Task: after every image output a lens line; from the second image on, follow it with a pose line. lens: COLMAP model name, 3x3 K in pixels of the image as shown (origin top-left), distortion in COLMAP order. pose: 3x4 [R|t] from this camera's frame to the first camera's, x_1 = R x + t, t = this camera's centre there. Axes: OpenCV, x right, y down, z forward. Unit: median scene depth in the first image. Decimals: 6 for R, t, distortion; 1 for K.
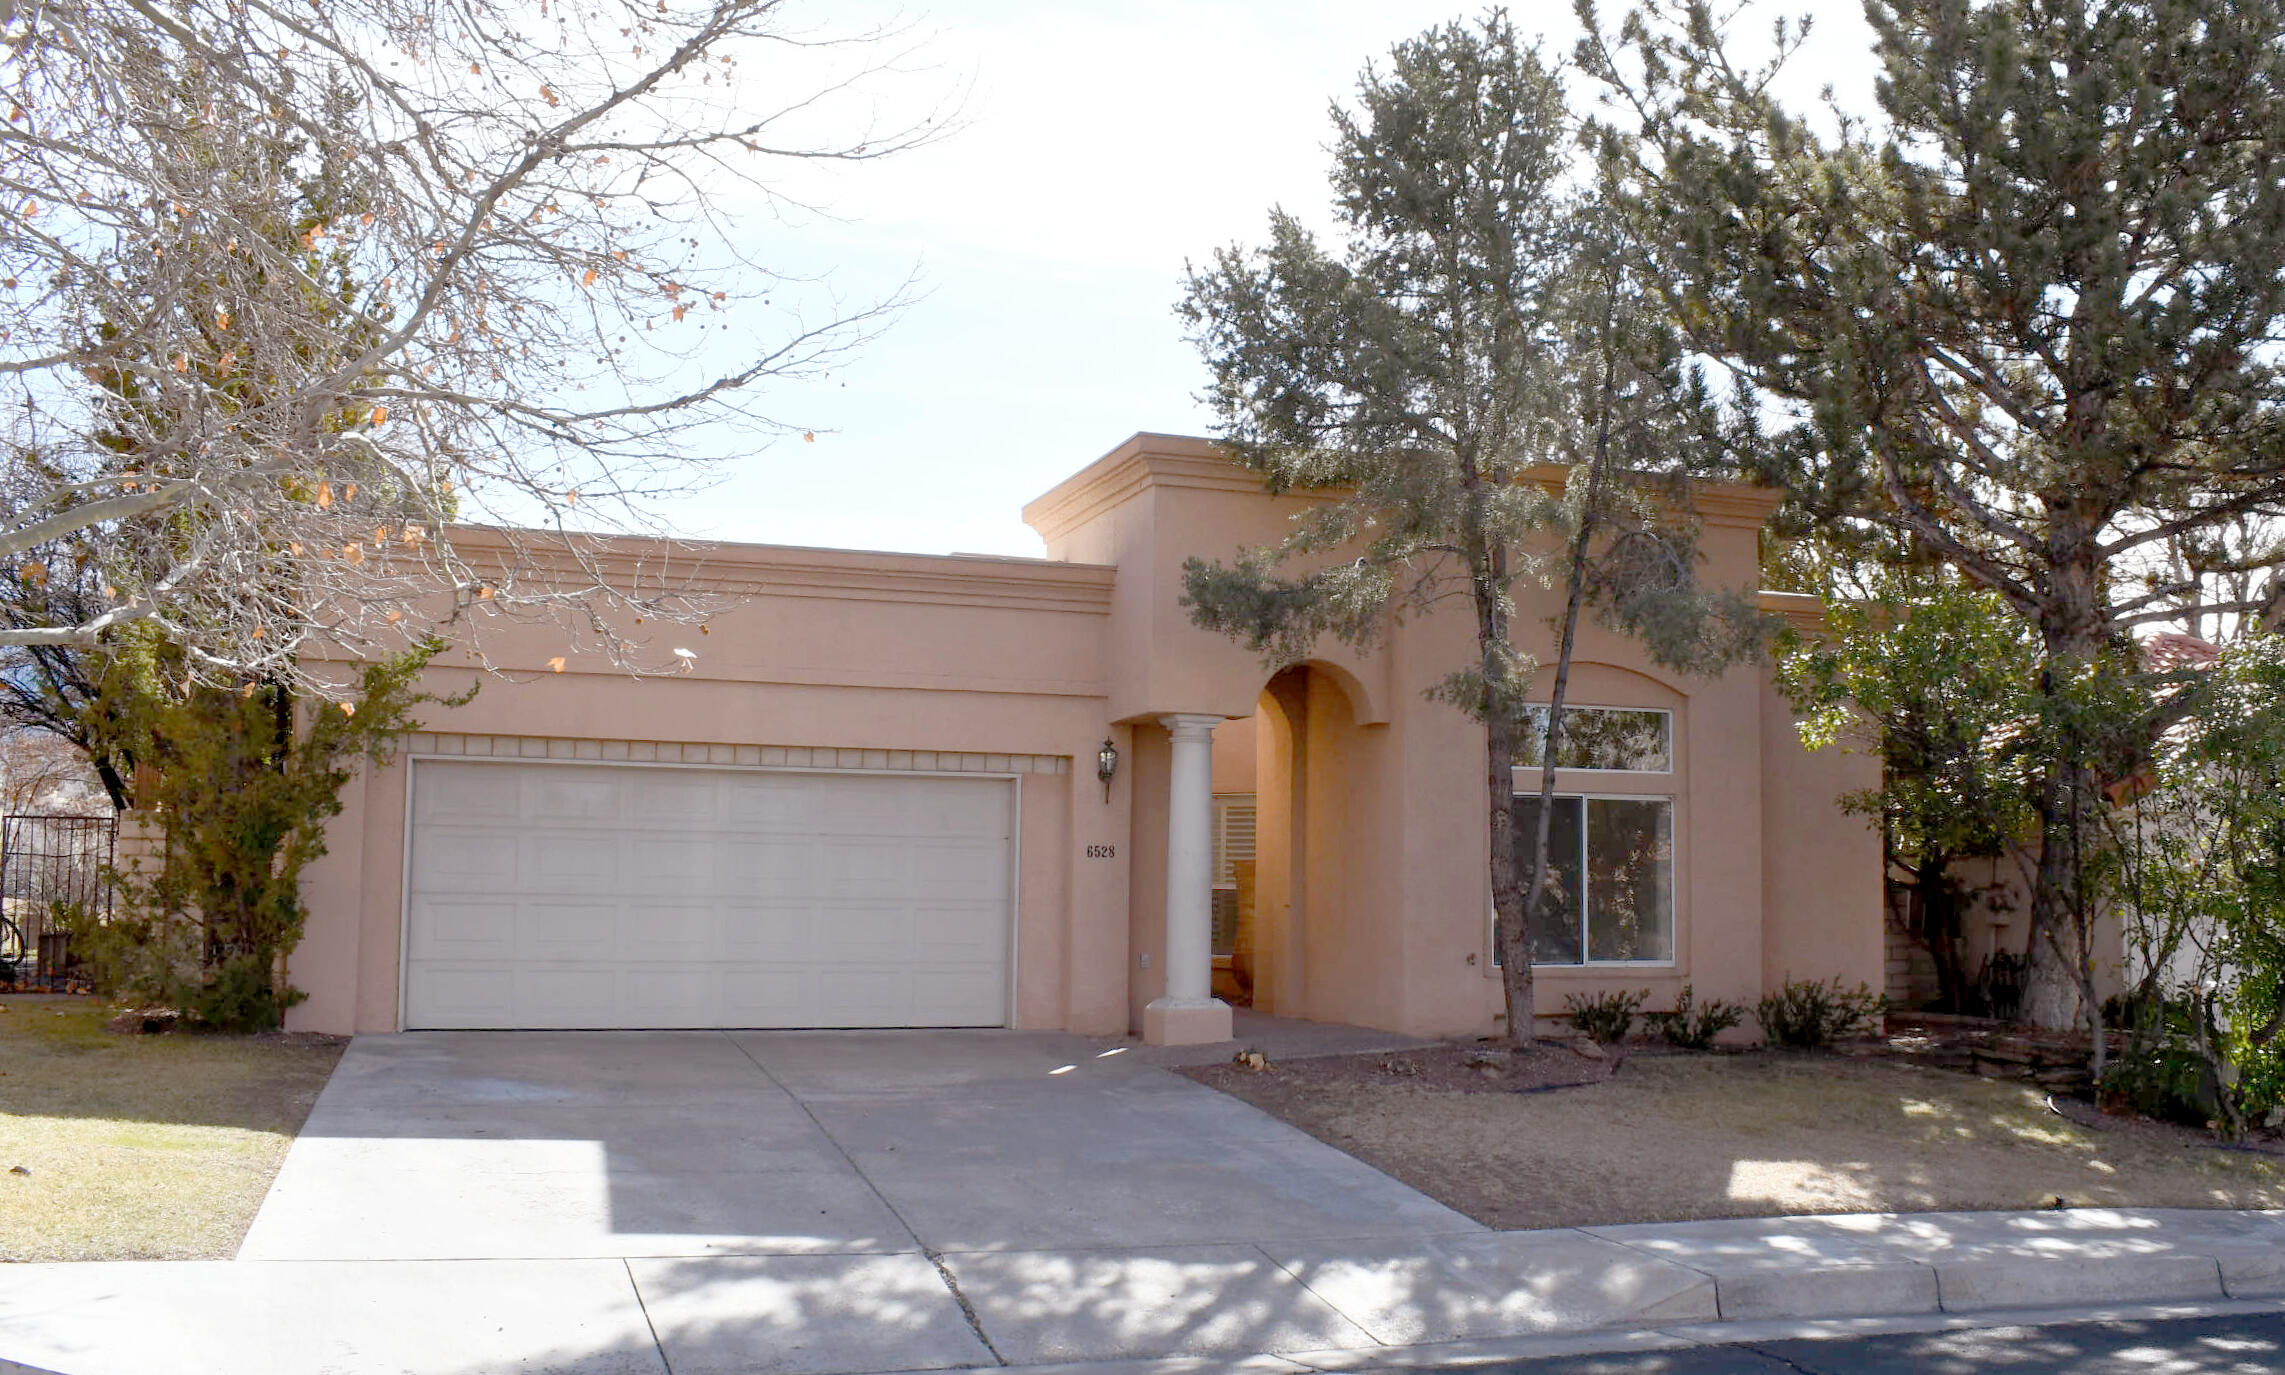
lens RADIAL K [[2110.1, 0, 1142.5], [0, 2110.1, 687.5], [0, 0, 1]] dist [0.016063, 0.000552]
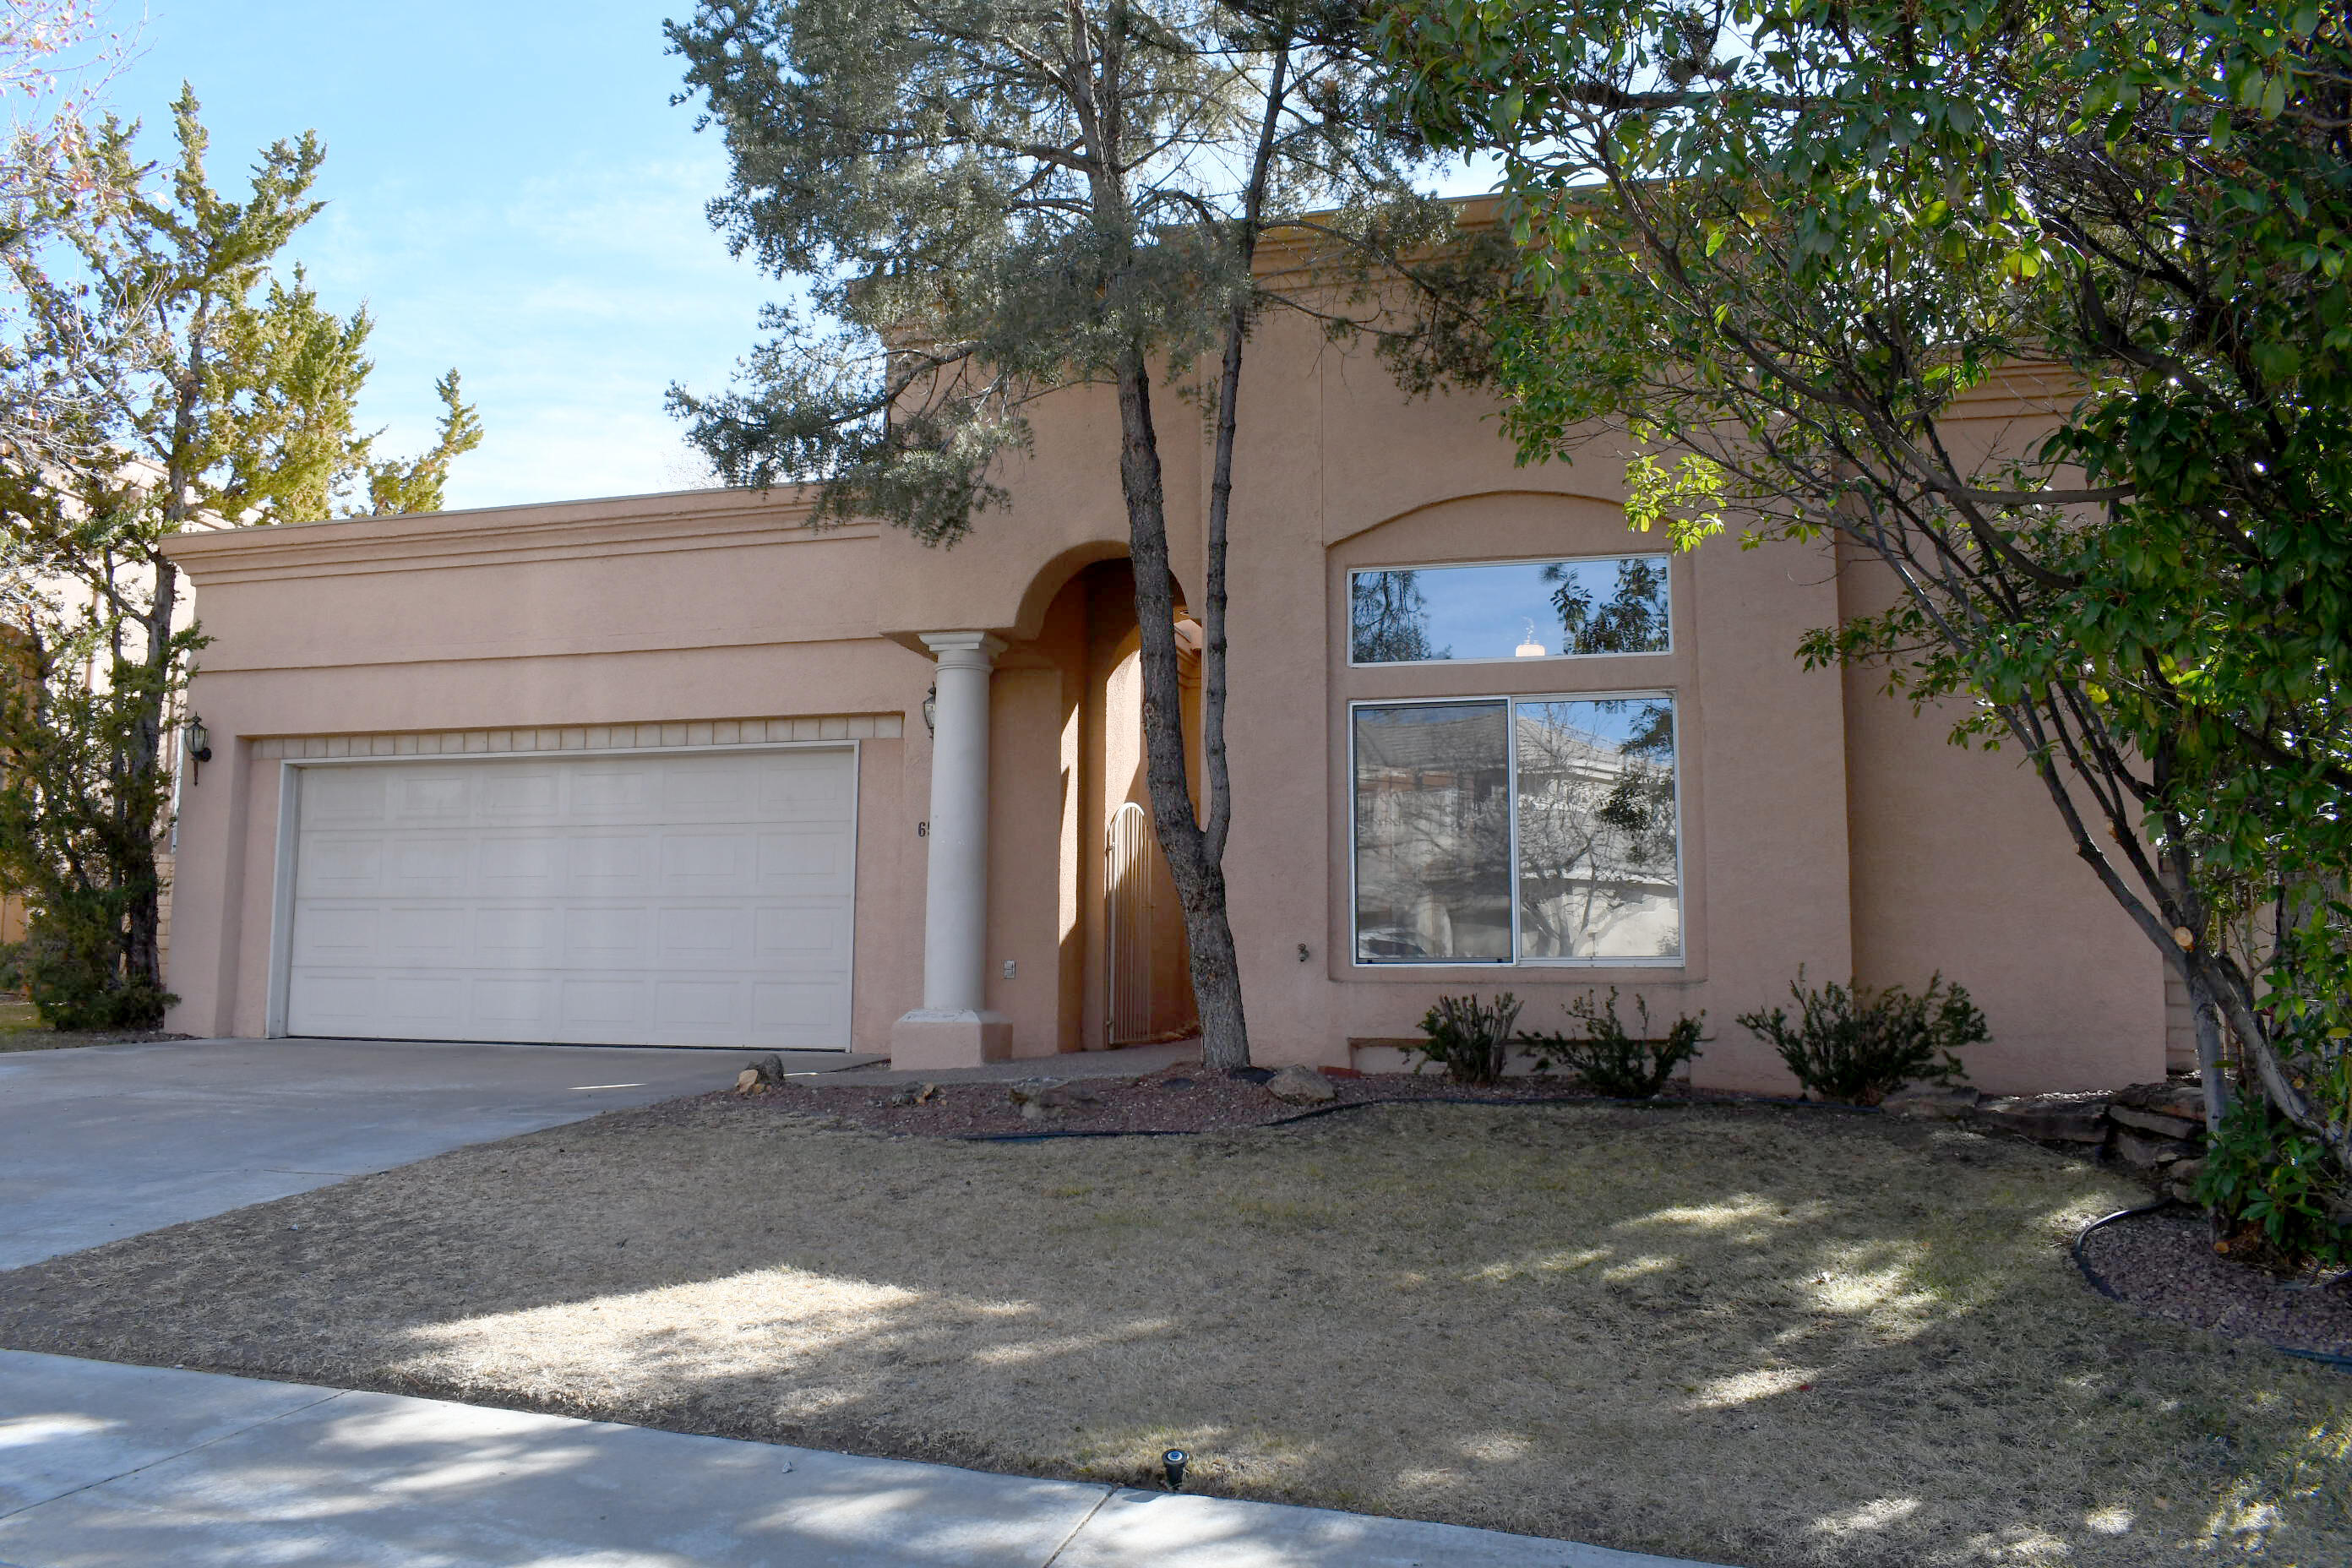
lens RADIAL K [[1813.4, 0, 1176.0], [0, 1813.4, 784.0], [0, 0, 1]] dist [-0.010056, -0.003449]
pose [[0.806734, -0.074193, -0.586239, 0.469694], [0.057035, 0.997231, -0.047720, 0.103002], [0.588156, 0.005061, 0.808732, 0.532390]]
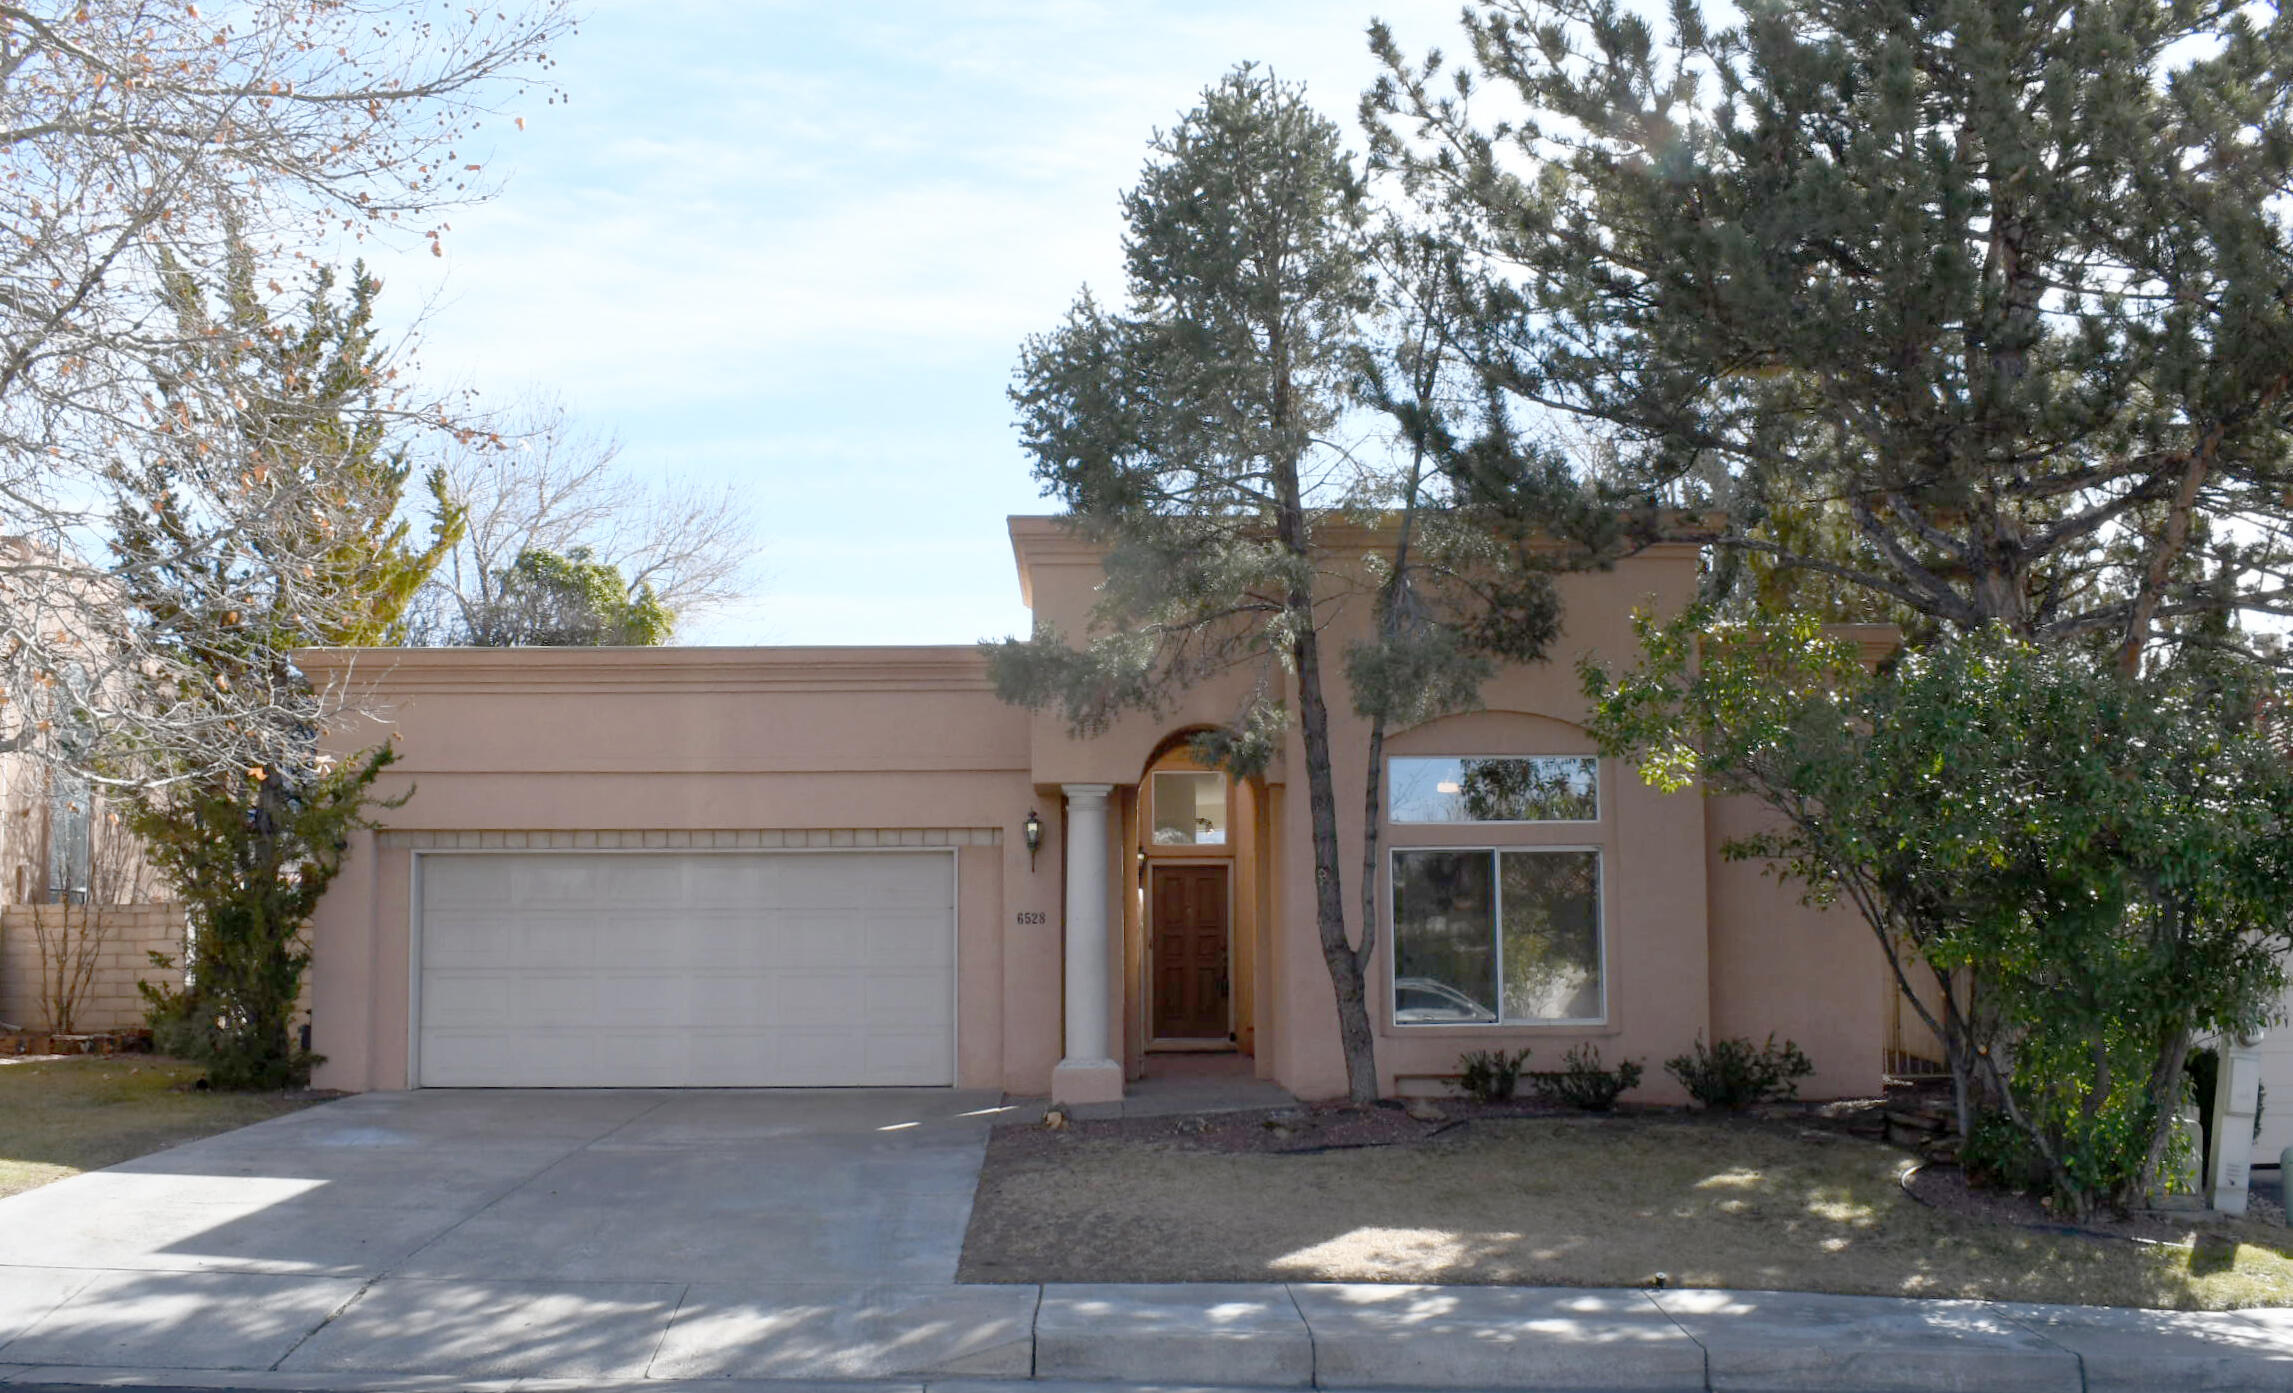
lens RADIAL K [[2030.3, 0, 1190.4], [0, 2030.3, 717.0], [0, 0, 1]] dist [0.003321, 0.008224]
pose [[0.941728, -0.057939, -0.331348, 0.411593], [0.049798, 0.998214, -0.033014, 0.016228], [0.332669, 0.014590, 0.942931, 0.082438]]
